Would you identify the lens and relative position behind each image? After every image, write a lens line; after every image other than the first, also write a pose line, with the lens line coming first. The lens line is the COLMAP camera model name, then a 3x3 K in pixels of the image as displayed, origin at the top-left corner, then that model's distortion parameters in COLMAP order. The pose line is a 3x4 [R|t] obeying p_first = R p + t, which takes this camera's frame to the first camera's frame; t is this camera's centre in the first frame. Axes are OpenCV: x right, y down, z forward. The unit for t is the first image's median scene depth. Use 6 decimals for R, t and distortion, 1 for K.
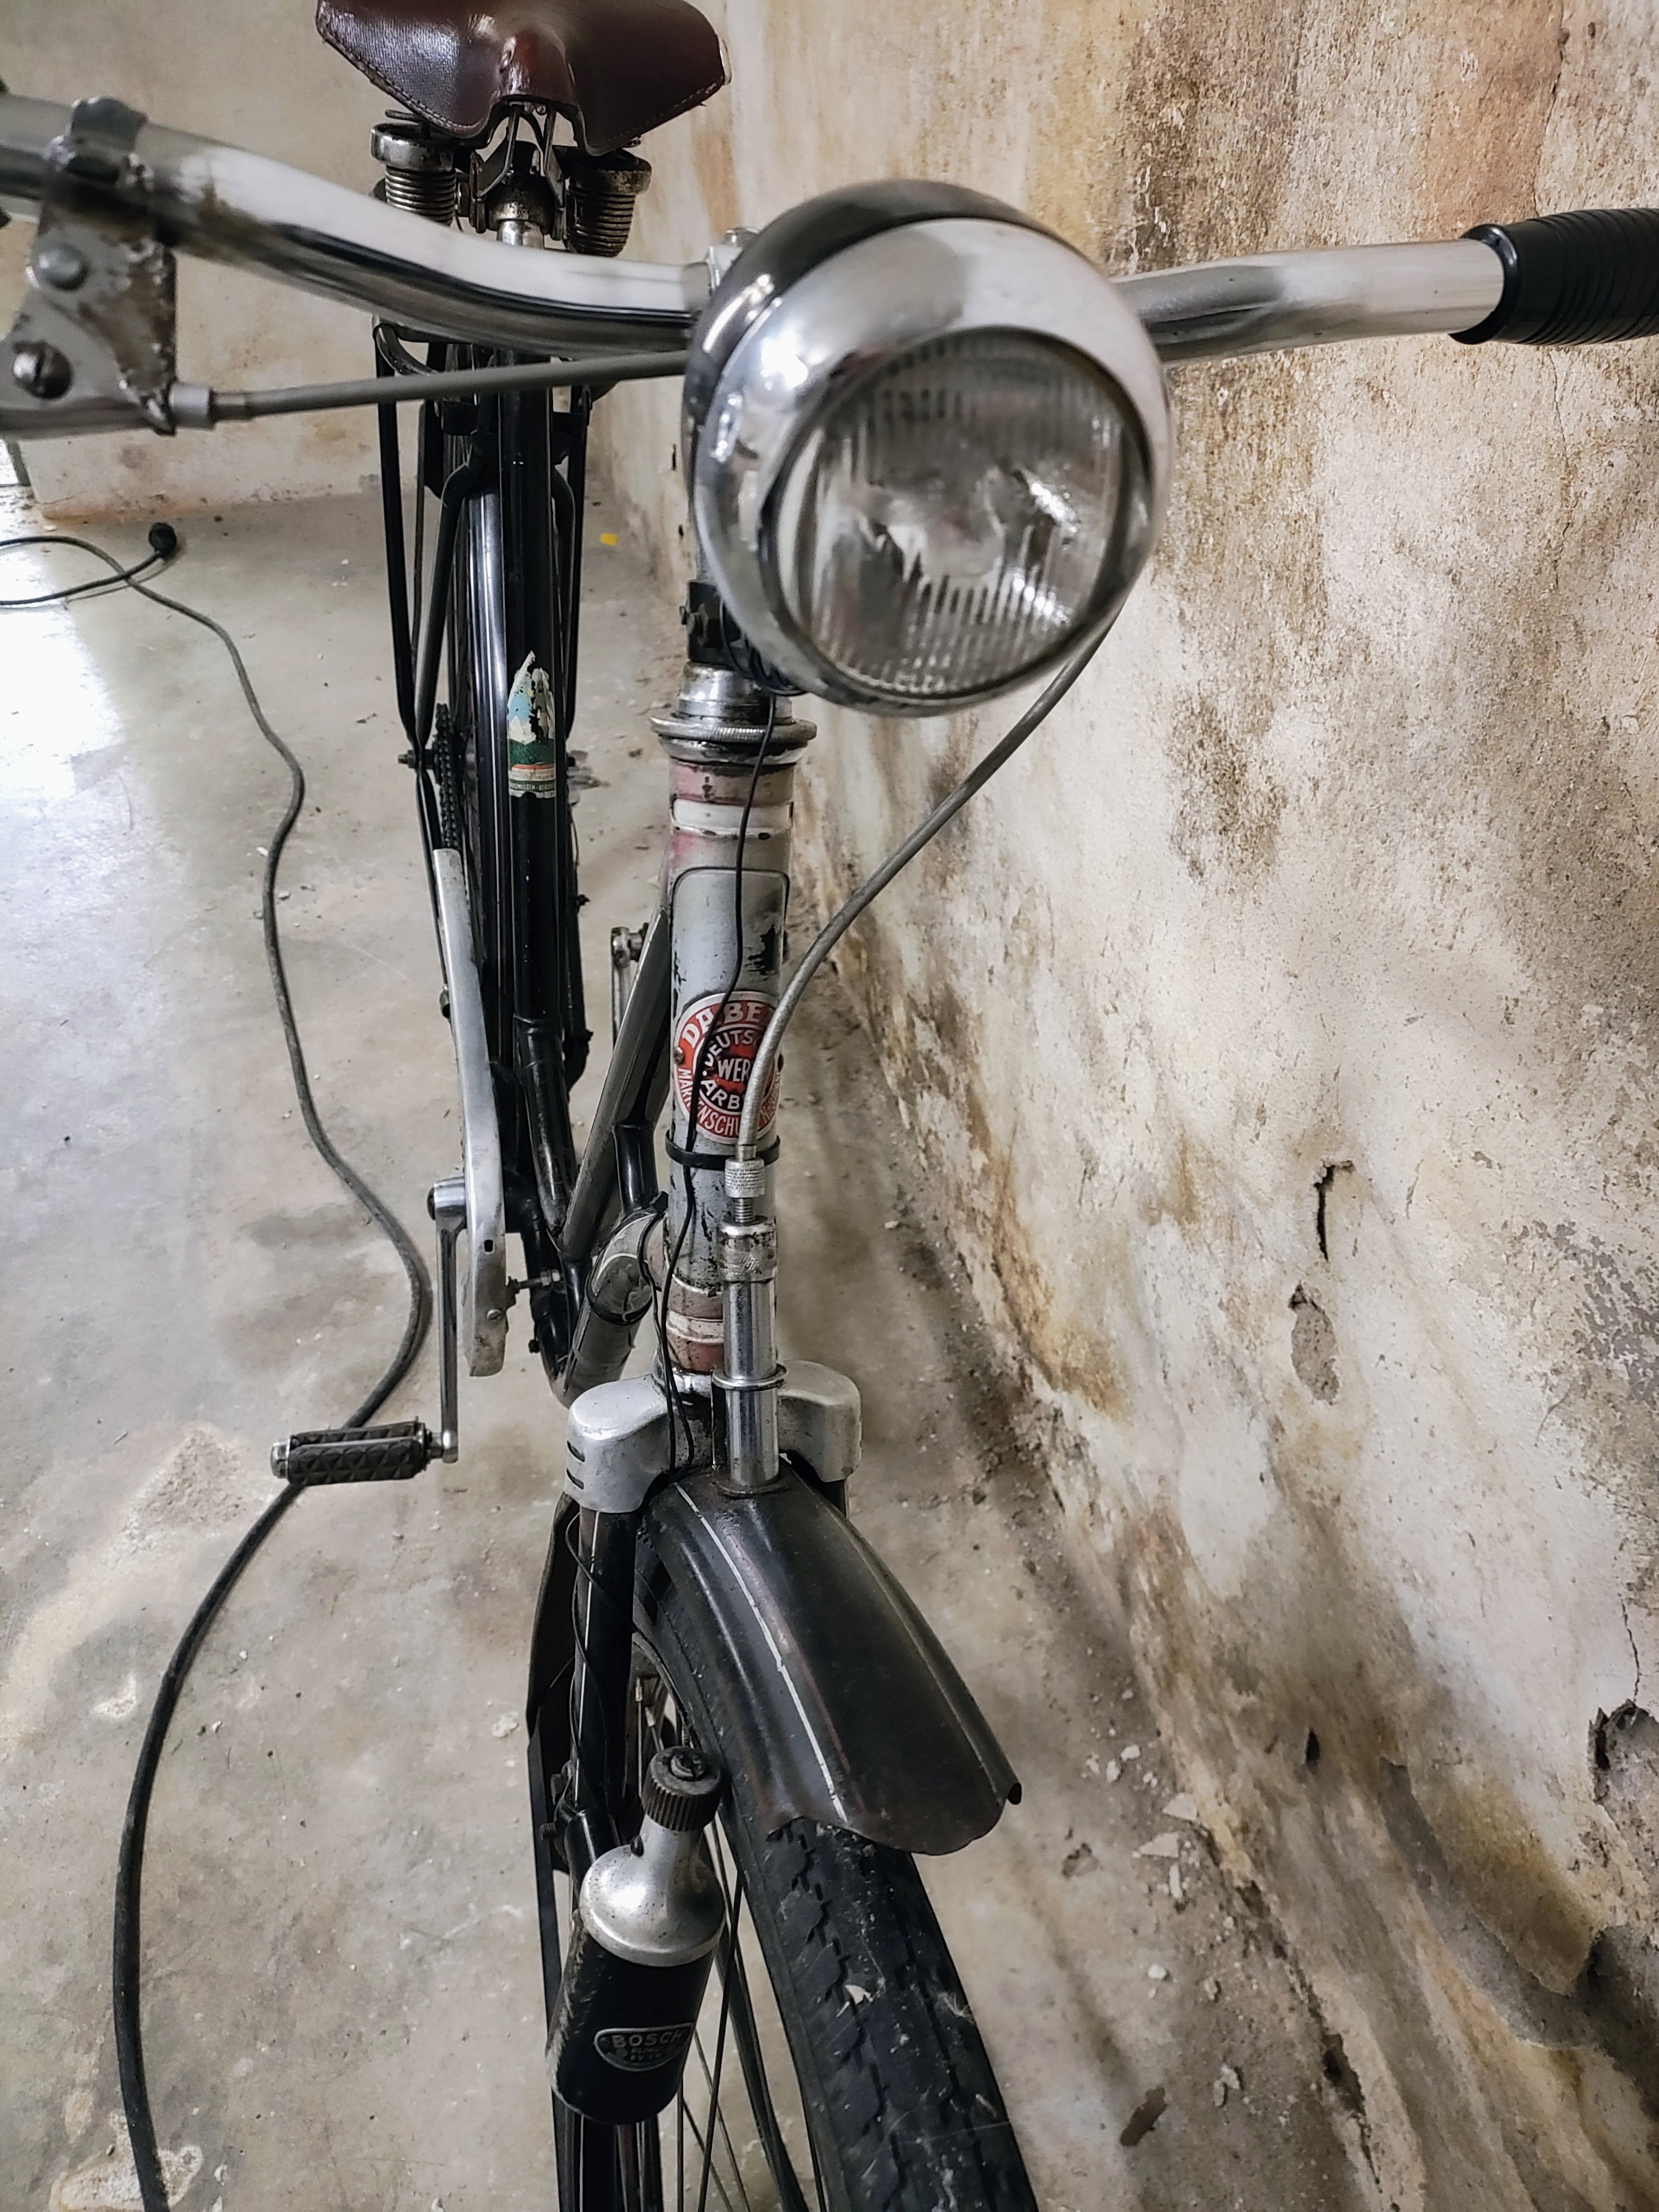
lens RADIAL K [[1639.3, 0, 827.7], [0, 1639.3, 1098.3], [0, 0, 1]] dist [0.067164, -0.088440]
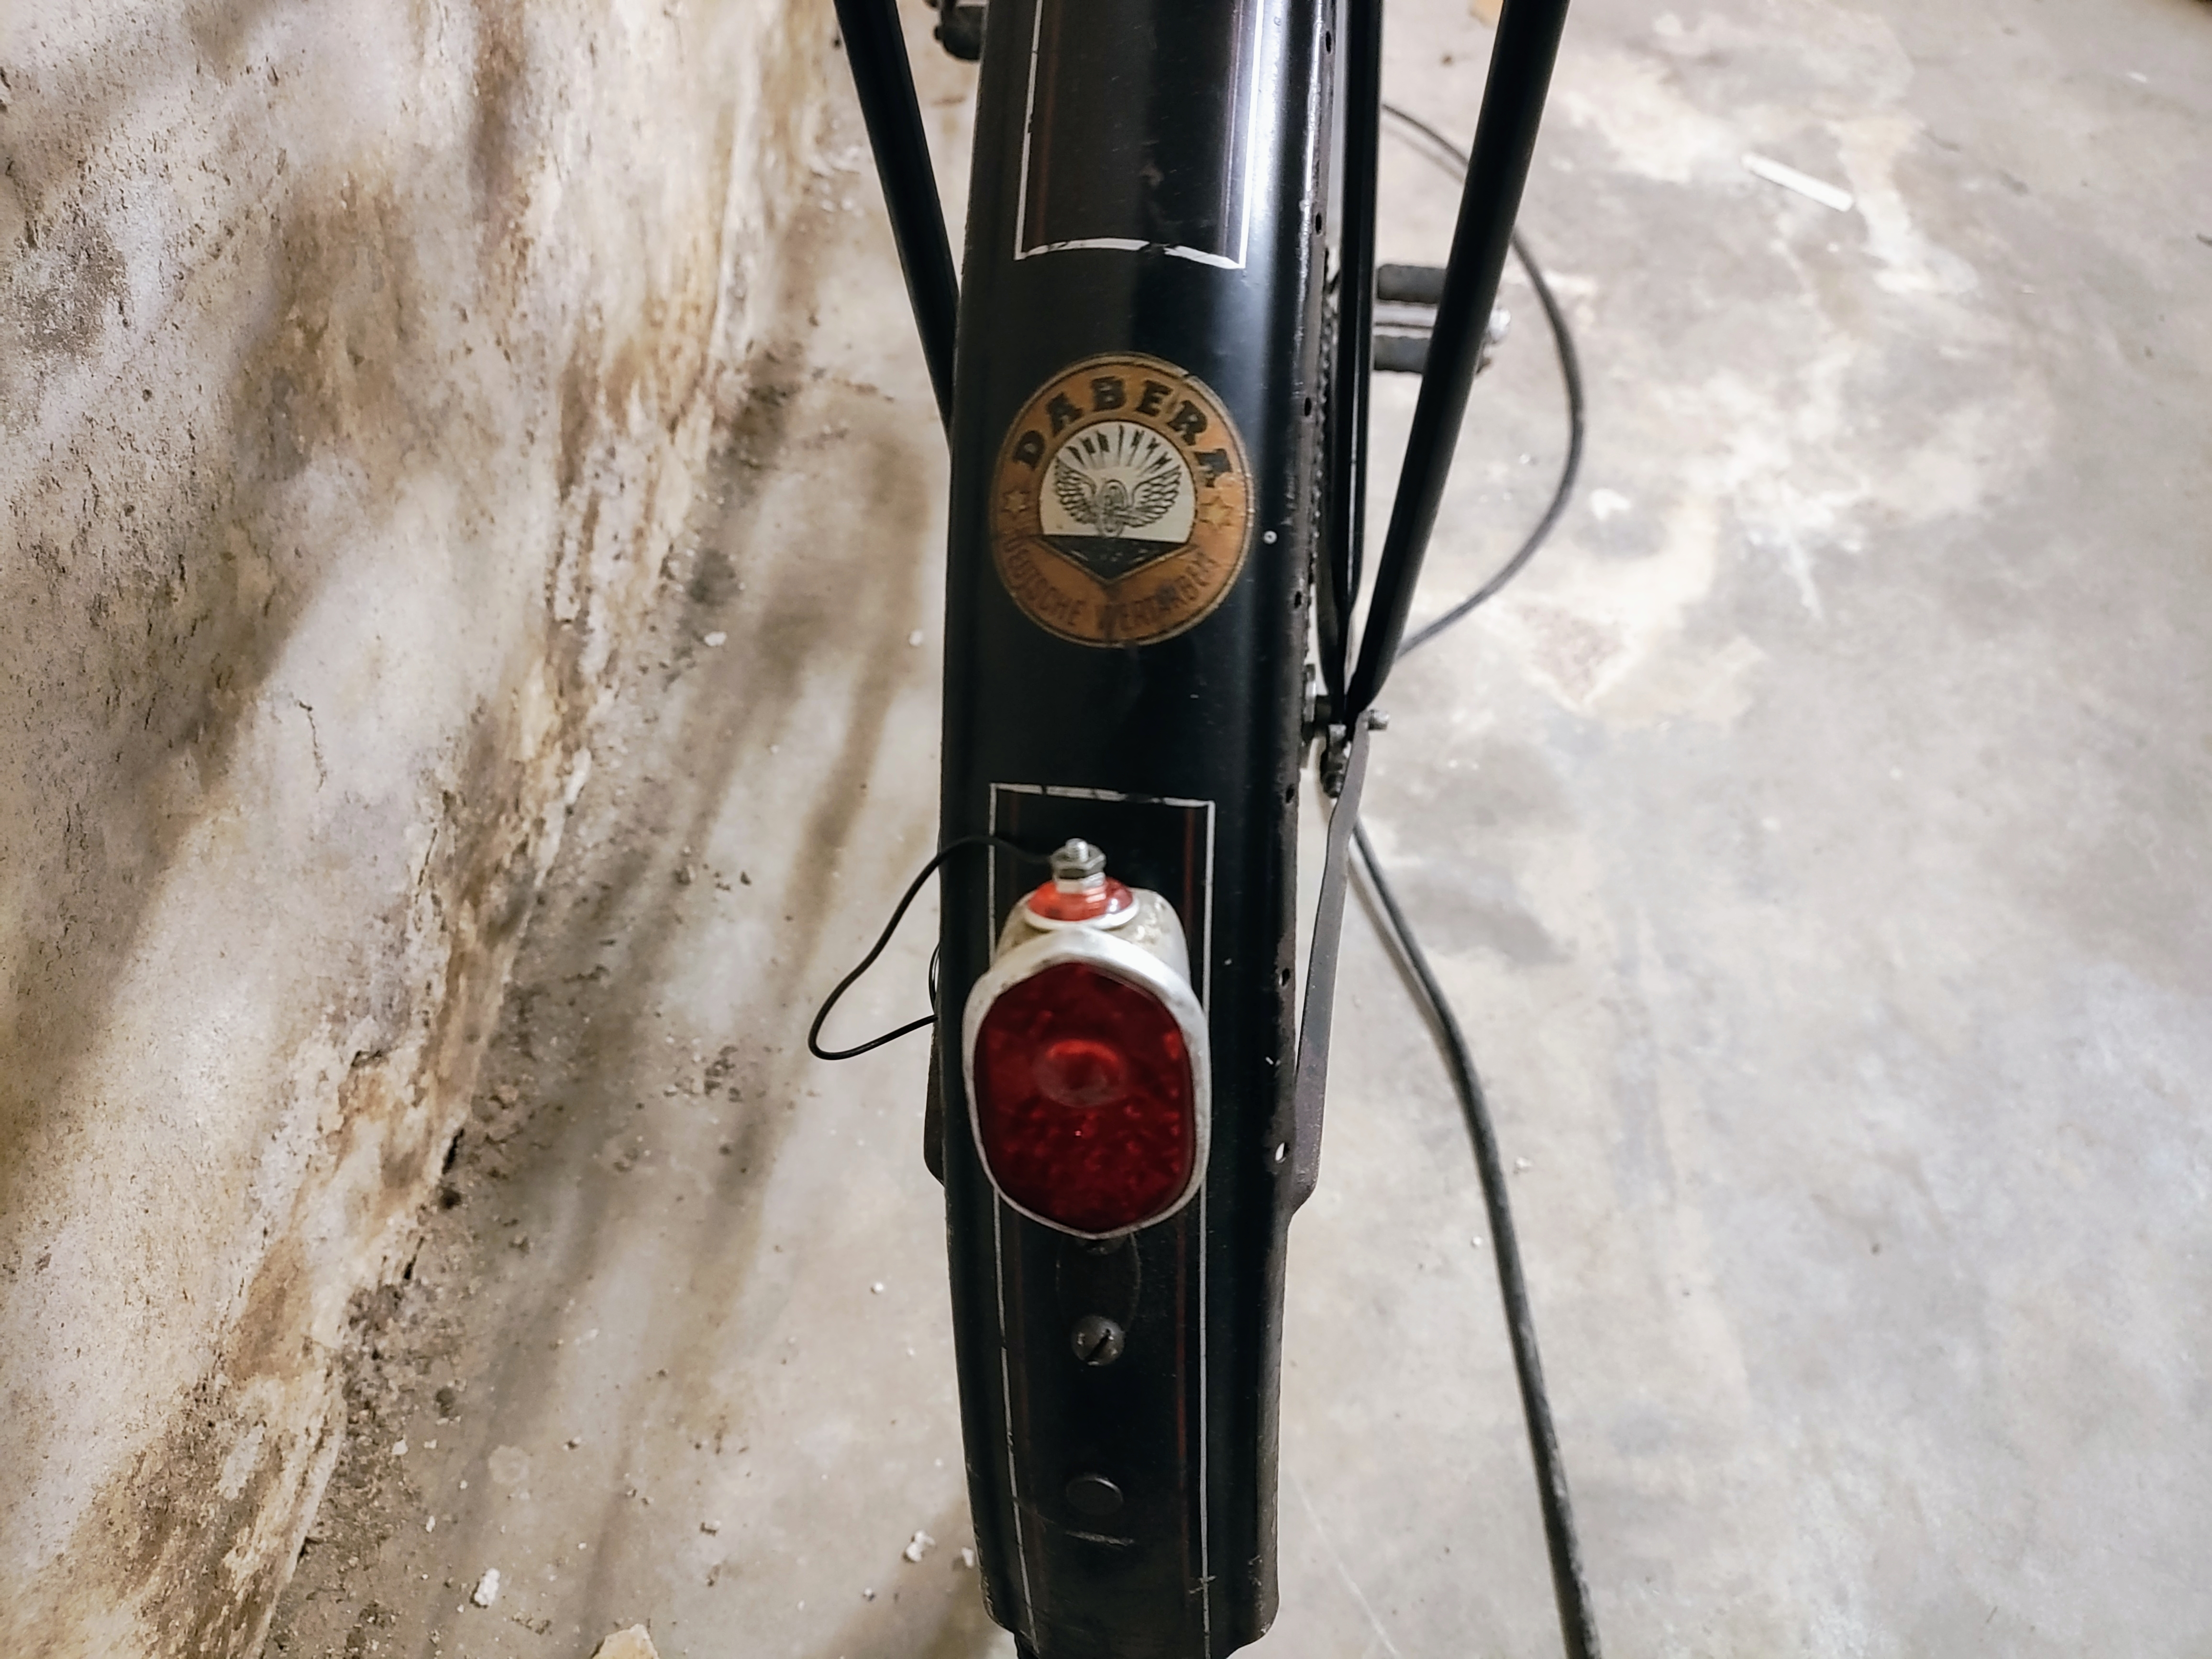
lens RADIAL K [[1639.3, 0, 1110.6], [0, 1639.3, 845.7], [0, 0, 1]] dist [0.067164, -0.088440]
pose [[-0.940042, -0.324527, 0.104899, -0.379510], [0.119417, -0.025088, 0.992527, -1.025029], [-0.319470, 0.945544, 0.062338, 1.588532]]
